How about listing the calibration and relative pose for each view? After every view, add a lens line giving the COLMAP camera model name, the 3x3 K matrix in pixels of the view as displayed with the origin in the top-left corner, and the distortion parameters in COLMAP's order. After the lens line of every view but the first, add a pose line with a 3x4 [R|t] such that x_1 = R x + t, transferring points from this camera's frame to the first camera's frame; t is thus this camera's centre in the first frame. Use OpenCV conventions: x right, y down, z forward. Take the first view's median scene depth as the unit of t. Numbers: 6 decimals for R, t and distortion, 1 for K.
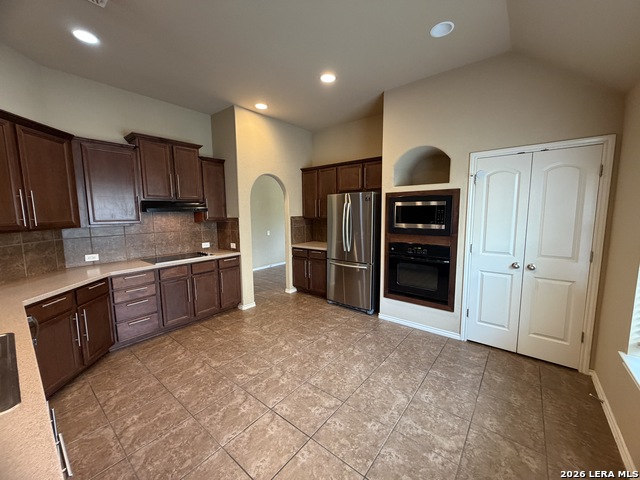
lens RADIAL K [[254.9, 0, 317.6], [0, 254.9, 240.4], [0, 0, 1]] dist [-0.001941, -0.000061]
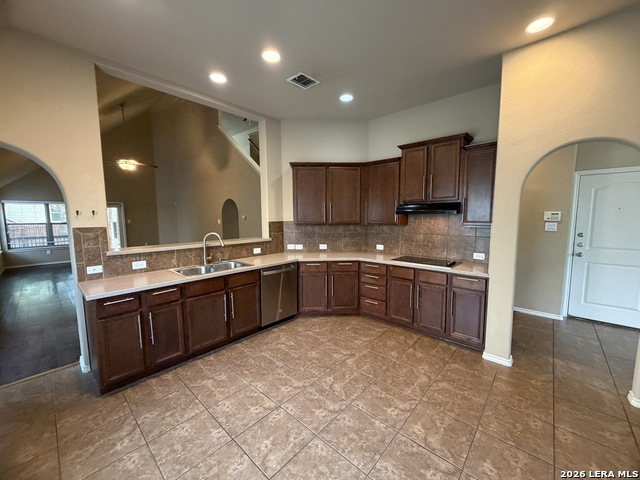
lens RADIAL K [[254.9, 0, 318.0], [0, 254.9, 239.0], [0, 0, 1]] dist [-0.001941, -0.000061]
pose [[-0.060425, 0.102504, -0.992896, 0.553844], [-0.106124, 0.988416, 0.108500, -0.099904], [0.992515, 0.111926, -0.048847, 0.817371]]
